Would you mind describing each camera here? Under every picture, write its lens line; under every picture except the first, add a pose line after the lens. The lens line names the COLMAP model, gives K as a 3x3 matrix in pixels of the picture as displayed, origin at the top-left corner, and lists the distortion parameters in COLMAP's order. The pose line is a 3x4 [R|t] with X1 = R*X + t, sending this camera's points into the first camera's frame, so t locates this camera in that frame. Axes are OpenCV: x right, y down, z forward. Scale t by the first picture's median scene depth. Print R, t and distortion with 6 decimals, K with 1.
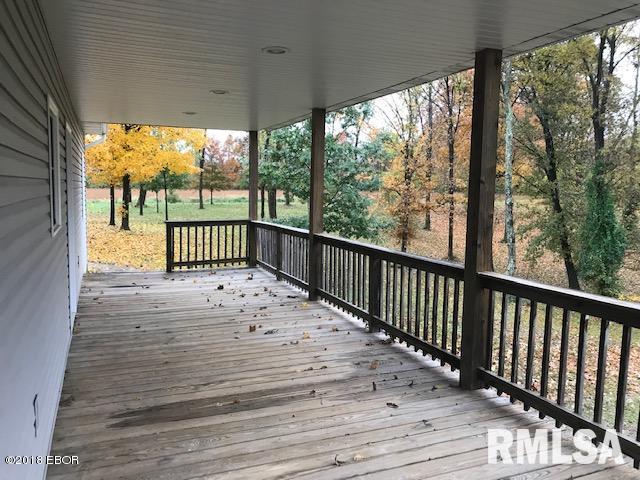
lens RADIAL K [[531.0, 0, 323.3], [0, 531.0, 239.2], [0, 0, 1]] dist [0.031091, -0.014848]
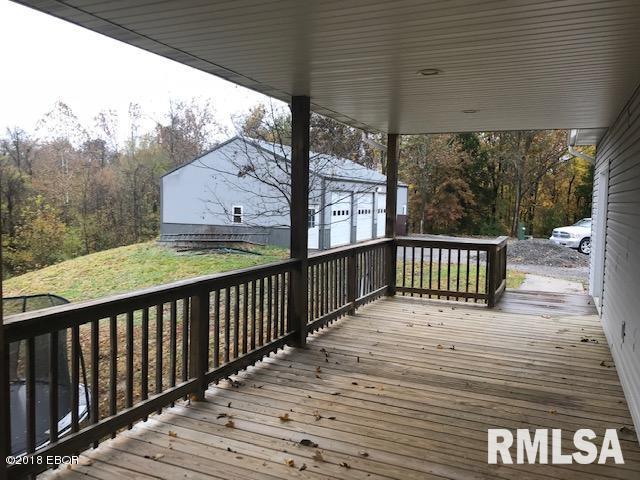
lens RADIAL K [[531.0, 0, 321.7], [0, 531.0, 238.0], [0, 0, 1]] dist [0.031091, -0.014848]
pose [[-0.683905, -0.072235, 0.725987, -0.603420], [0.050082, 0.988091, 0.145493, -0.154337], [-0.727850, 0.135862, -0.672142, 1.561515]]
